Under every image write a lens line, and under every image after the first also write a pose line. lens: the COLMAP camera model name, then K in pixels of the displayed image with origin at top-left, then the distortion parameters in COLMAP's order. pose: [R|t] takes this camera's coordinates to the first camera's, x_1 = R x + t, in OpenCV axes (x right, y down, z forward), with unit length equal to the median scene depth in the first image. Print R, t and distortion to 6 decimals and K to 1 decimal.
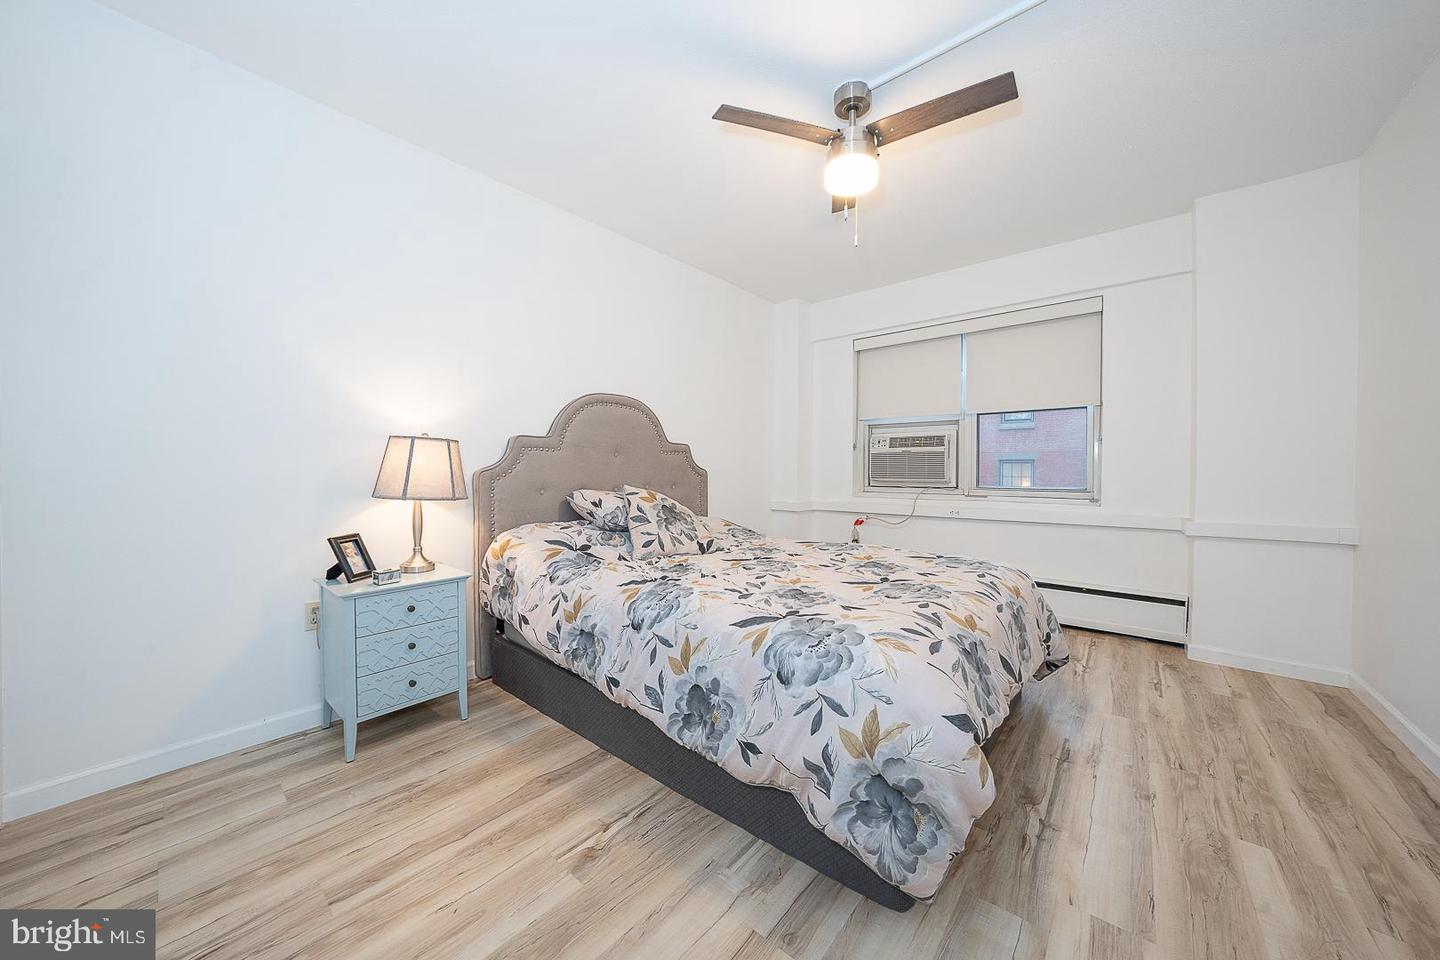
lens RADIAL K [[495.3, 0, 721.5], [0, 495.3, 475.5], [0, 0, 1]] dist [-0.029620, 0.006605]
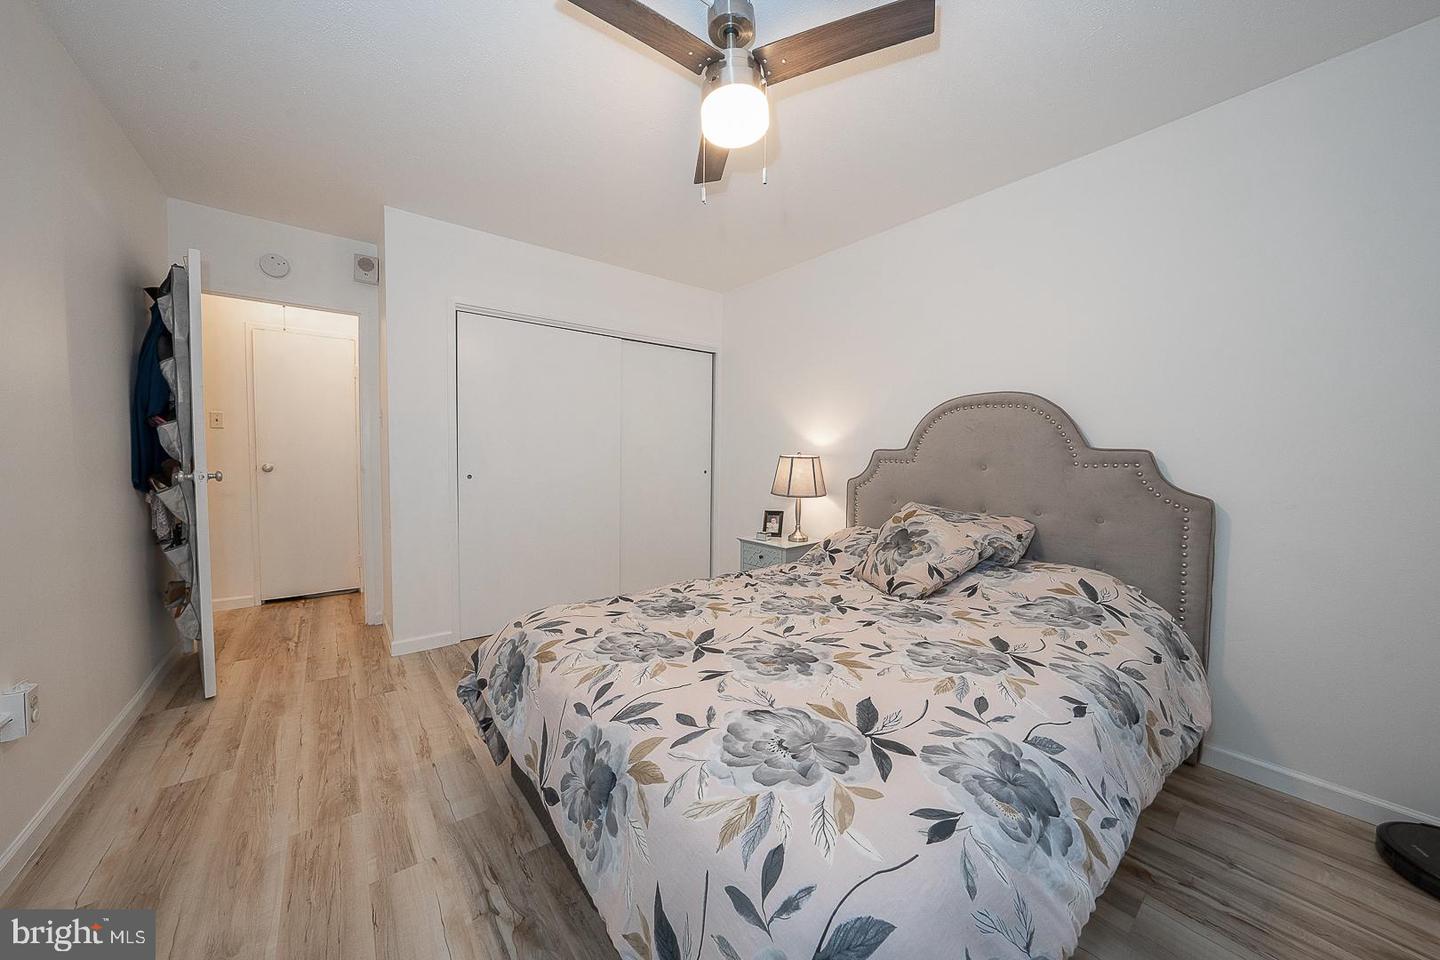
lens RADIAL K [[495.3, 0, 721.5], [0, 495.3, 475.5], [0, 0, 1]] dist [-0.029620, 0.006605]
pose [[-0.192951, 0.050508, -0.979908, 1.017937], [-0.010145, 0.998518, 0.053465, -0.103037], [0.981156, 0.020257, -0.192153, 1.125809]]
